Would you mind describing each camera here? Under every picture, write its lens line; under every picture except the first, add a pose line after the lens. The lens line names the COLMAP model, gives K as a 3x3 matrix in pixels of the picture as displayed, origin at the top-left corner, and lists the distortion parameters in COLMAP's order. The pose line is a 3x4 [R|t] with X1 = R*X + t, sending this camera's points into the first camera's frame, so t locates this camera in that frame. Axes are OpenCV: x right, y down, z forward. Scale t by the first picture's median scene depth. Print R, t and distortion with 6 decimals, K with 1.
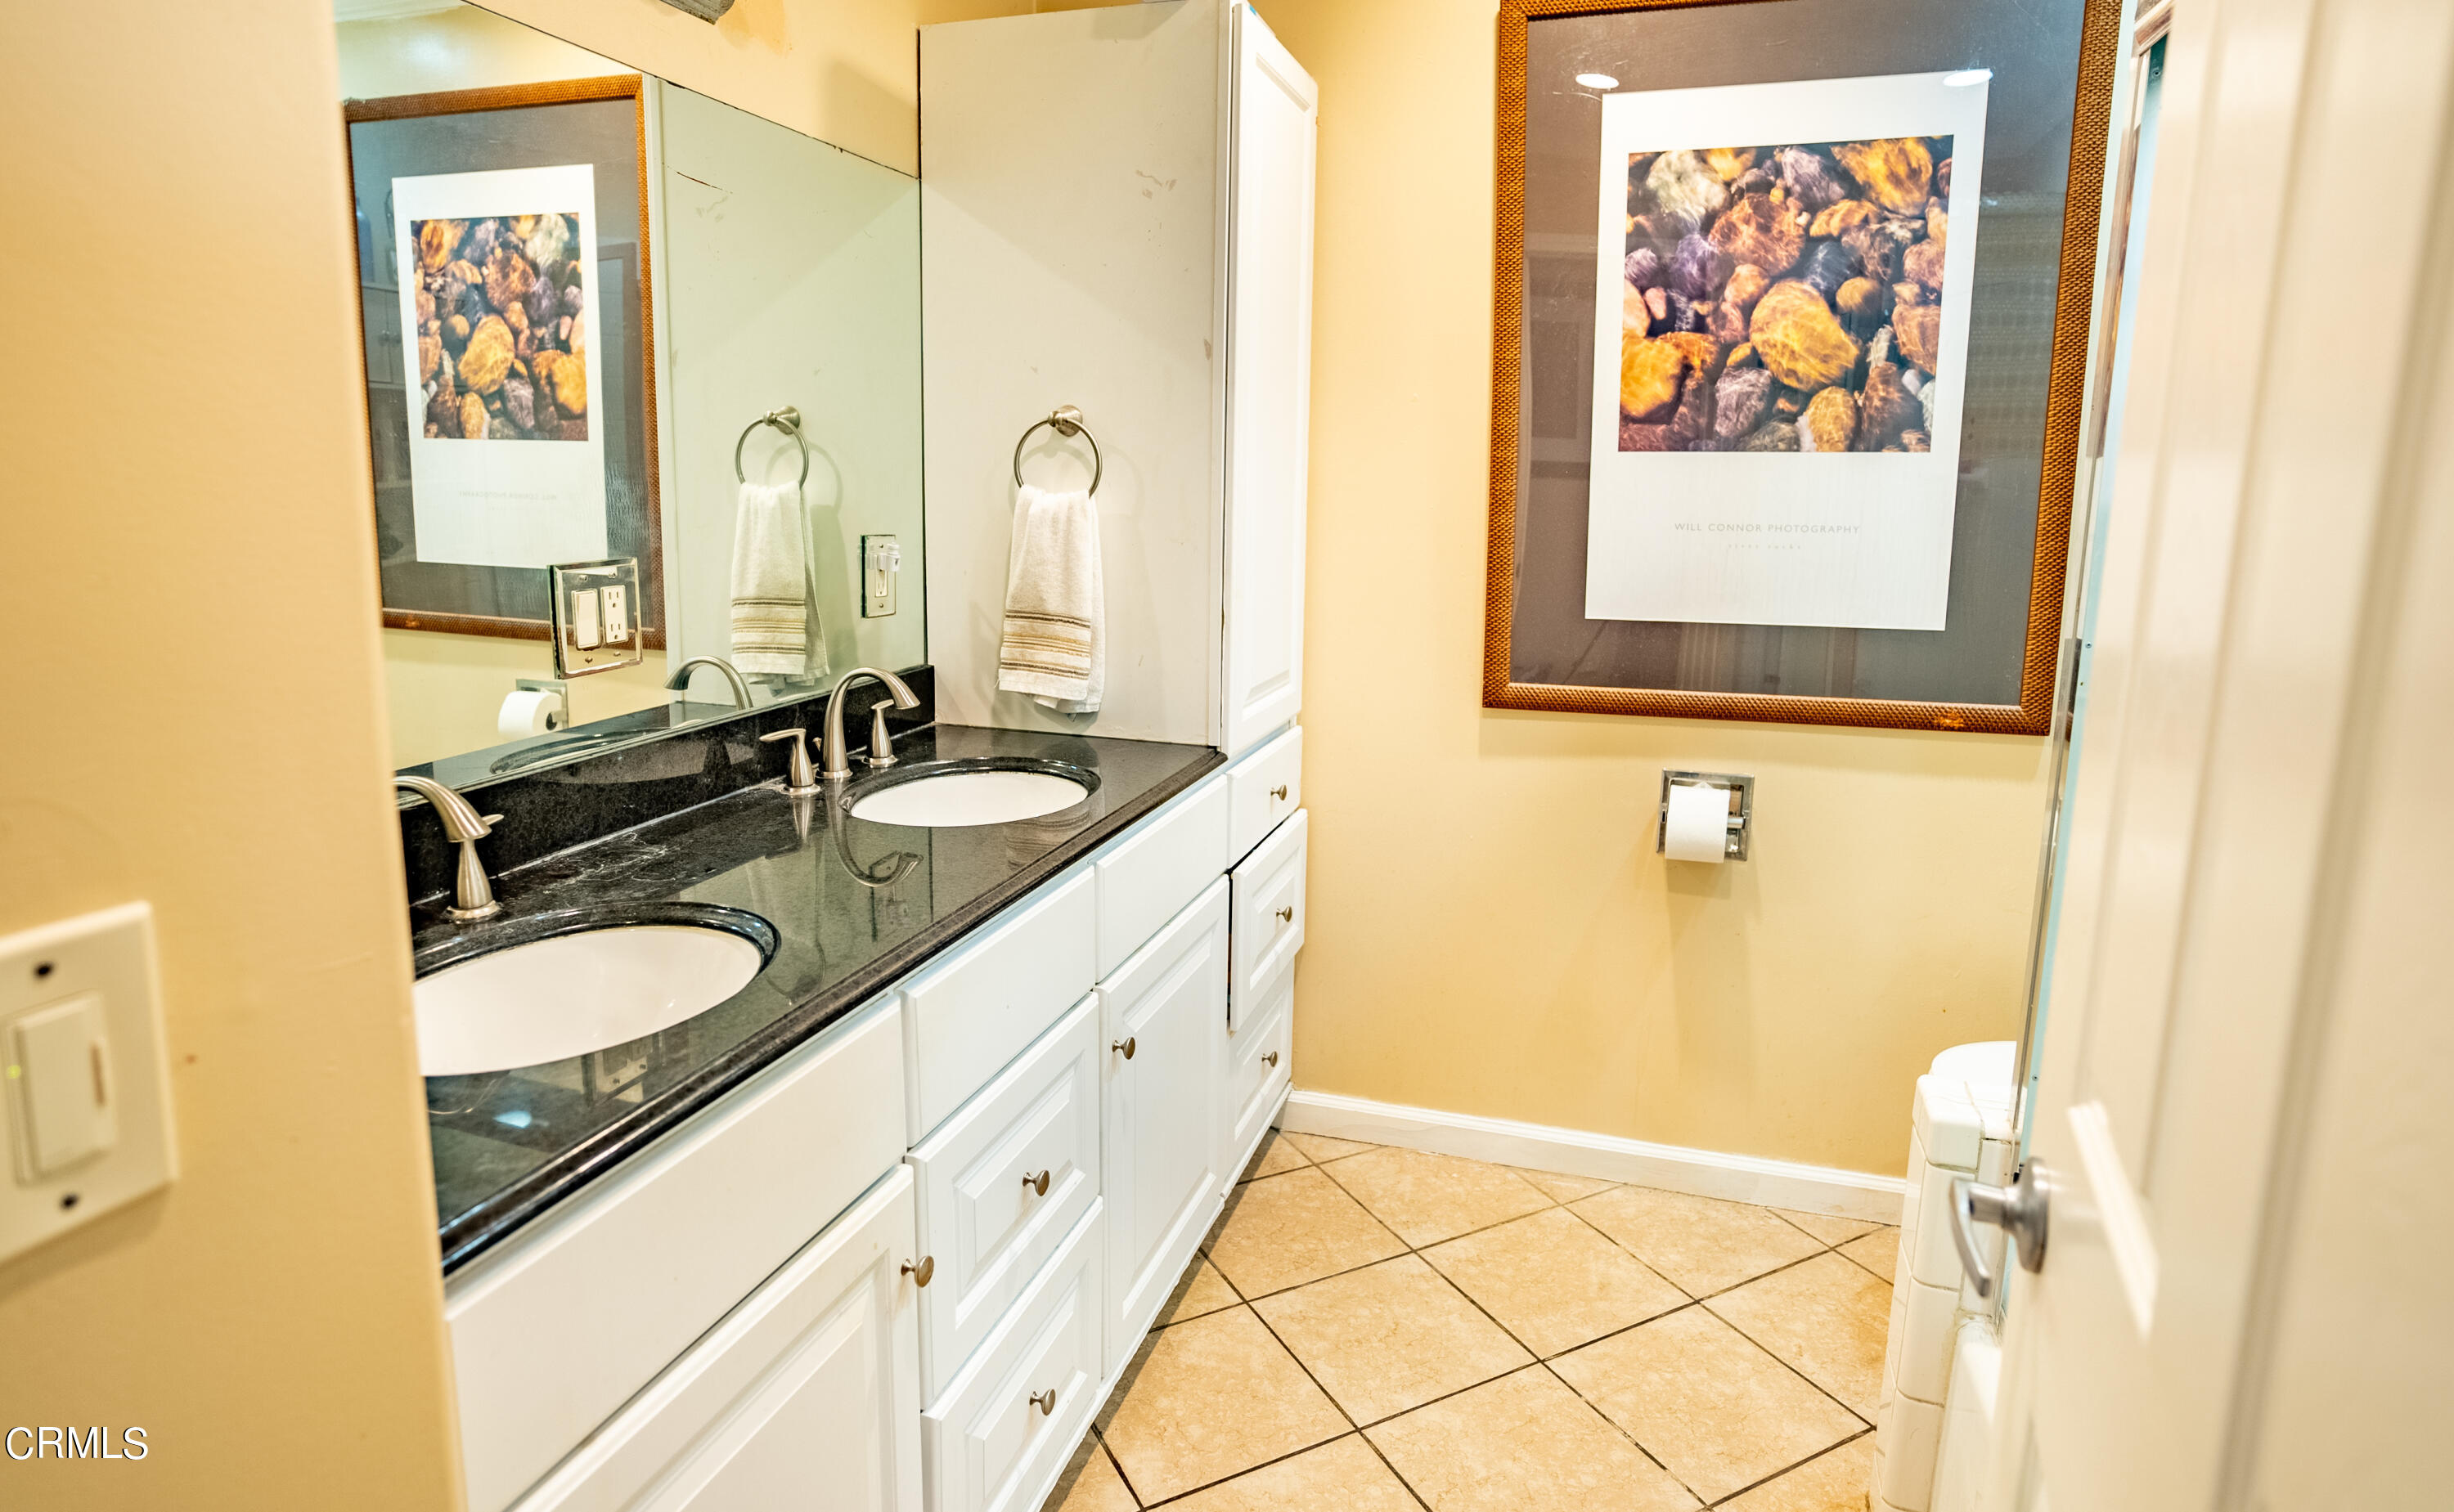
lens RADIAL K [[1357.7, 0, 1225.8], [0, 1357.7, 685.8], [0, 0, 1]] dist [-0.056959, 0.051723]
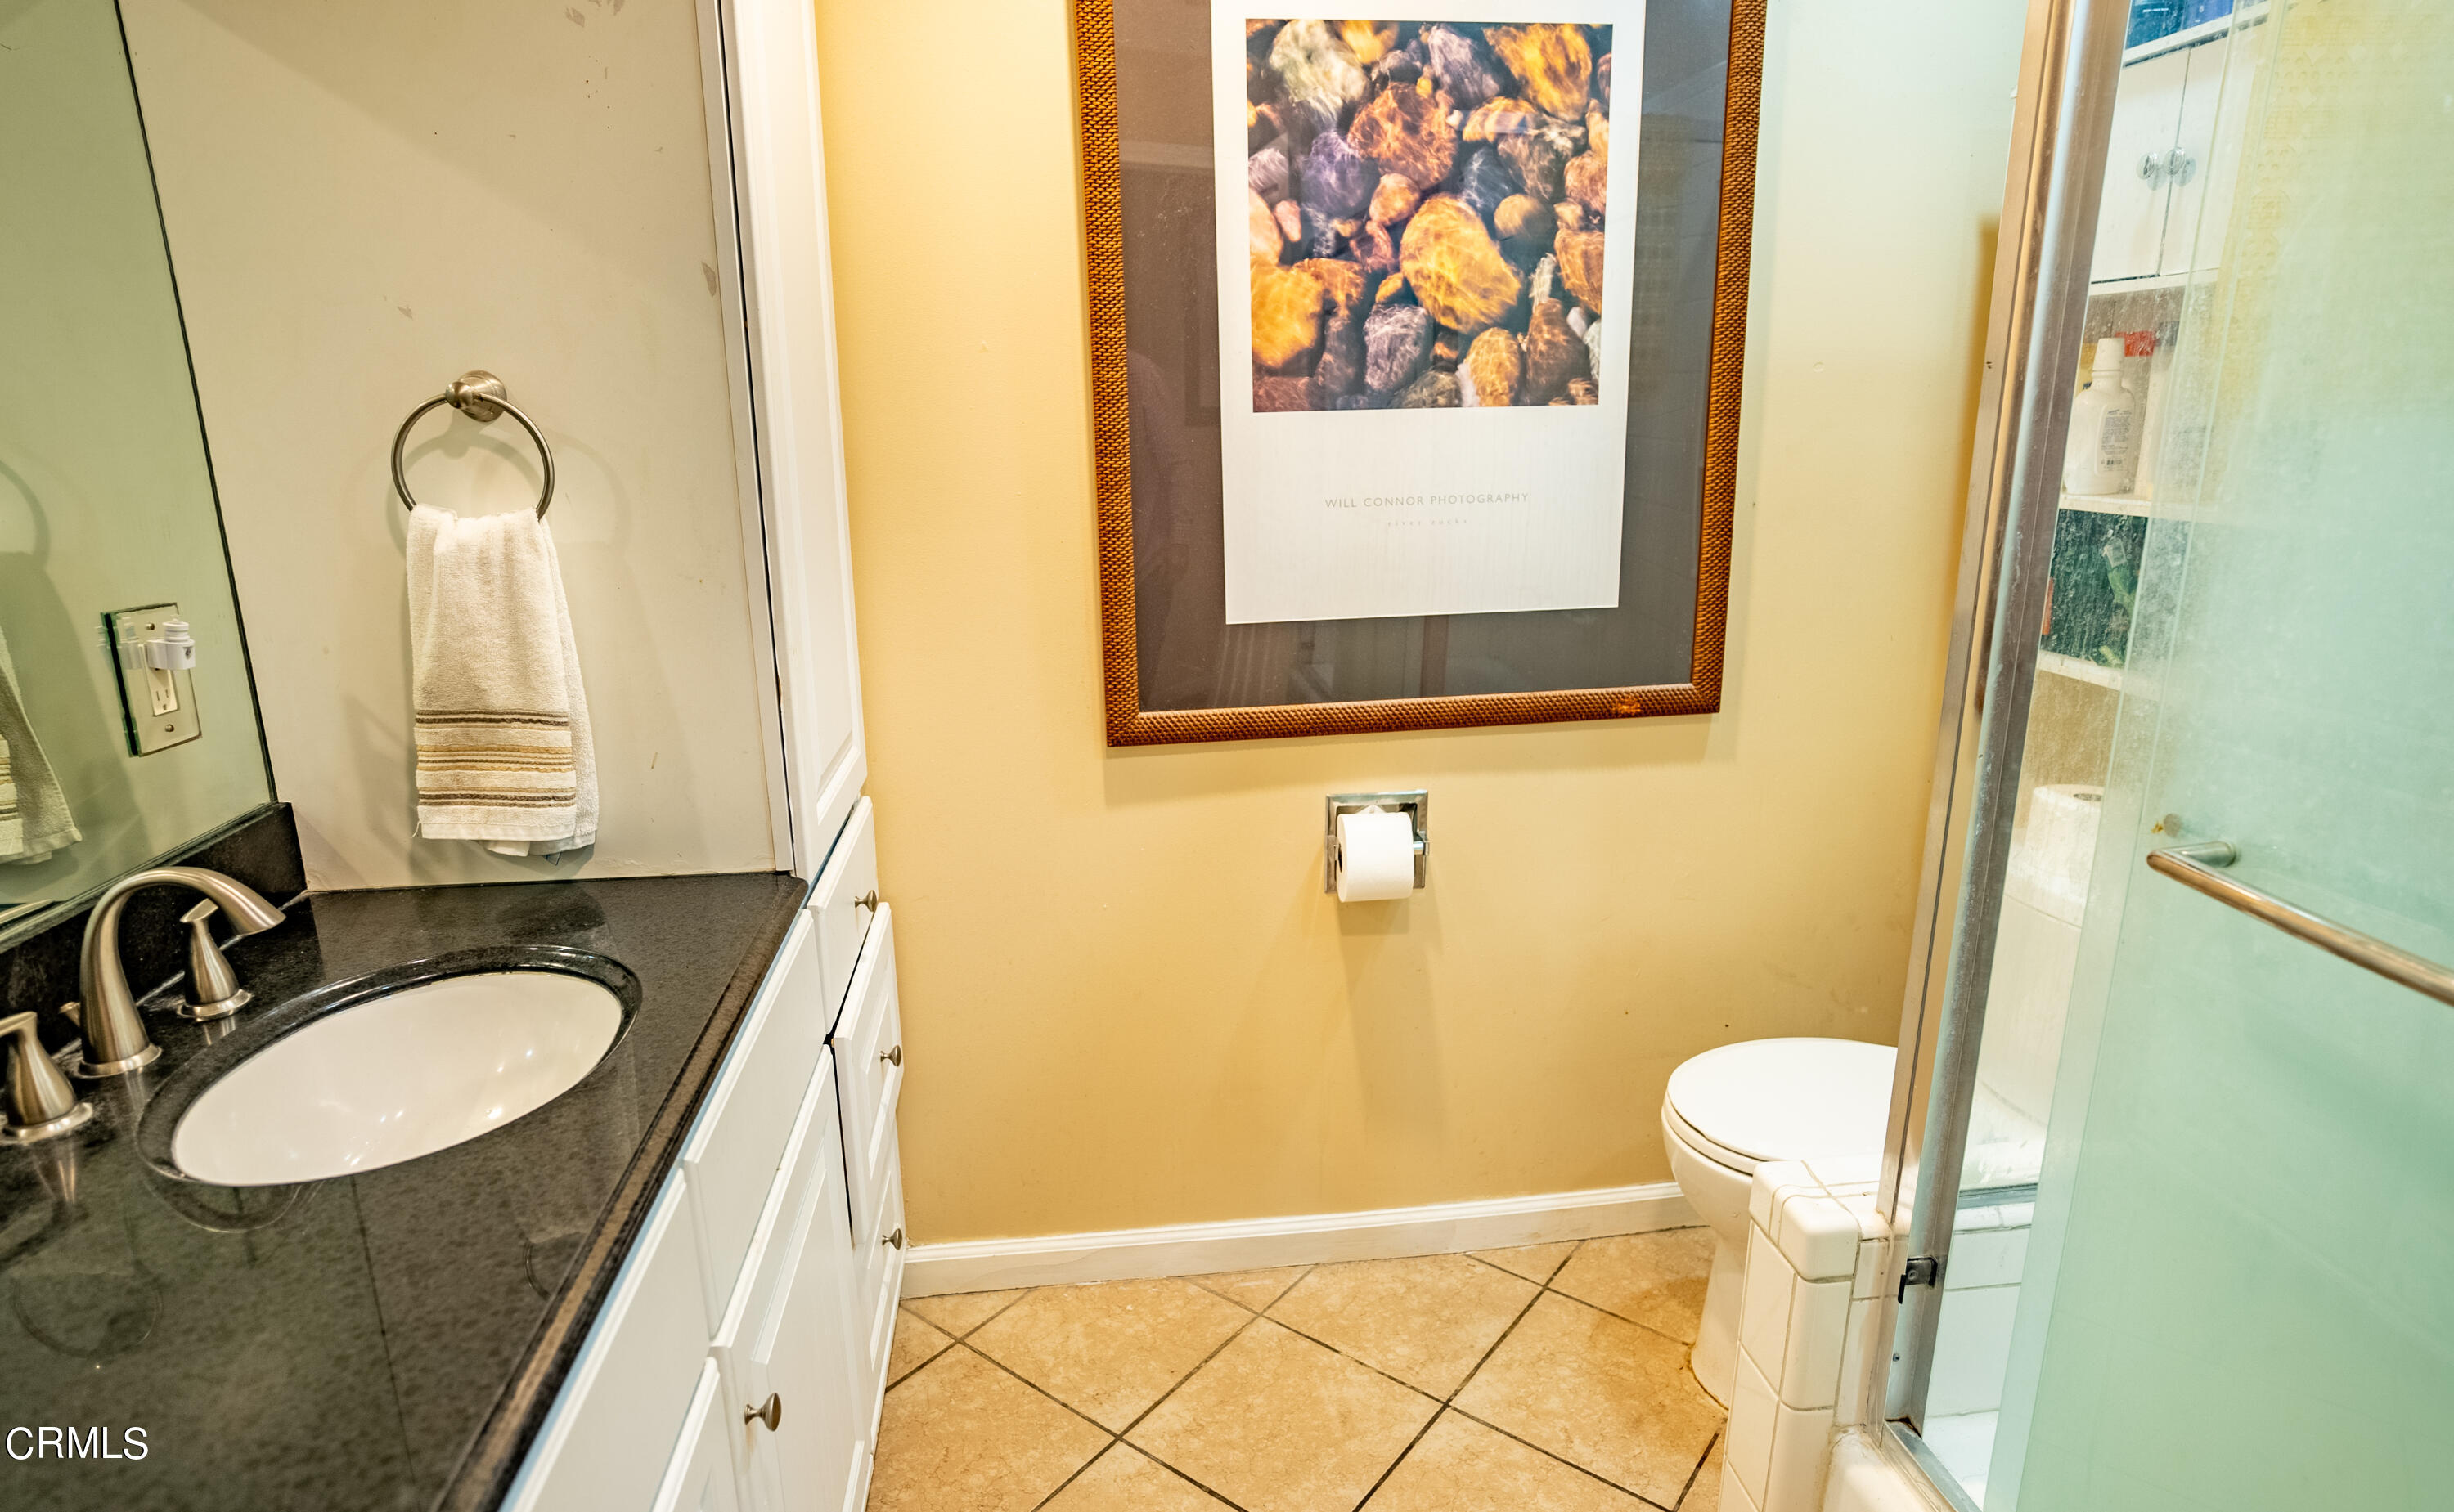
lens RADIAL K [[1355.2, 0, 1227.0], [0, 1355.2, 756.0], [0, 0, 1]] dist [-0.062166, 0.048971]
pose [[0.909044, -0.129419, 0.396093, -0.067647], [0.090969, 0.989255, 0.114453, -0.070341], [-0.406649, -0.068011, 0.911049, 0.287984]]
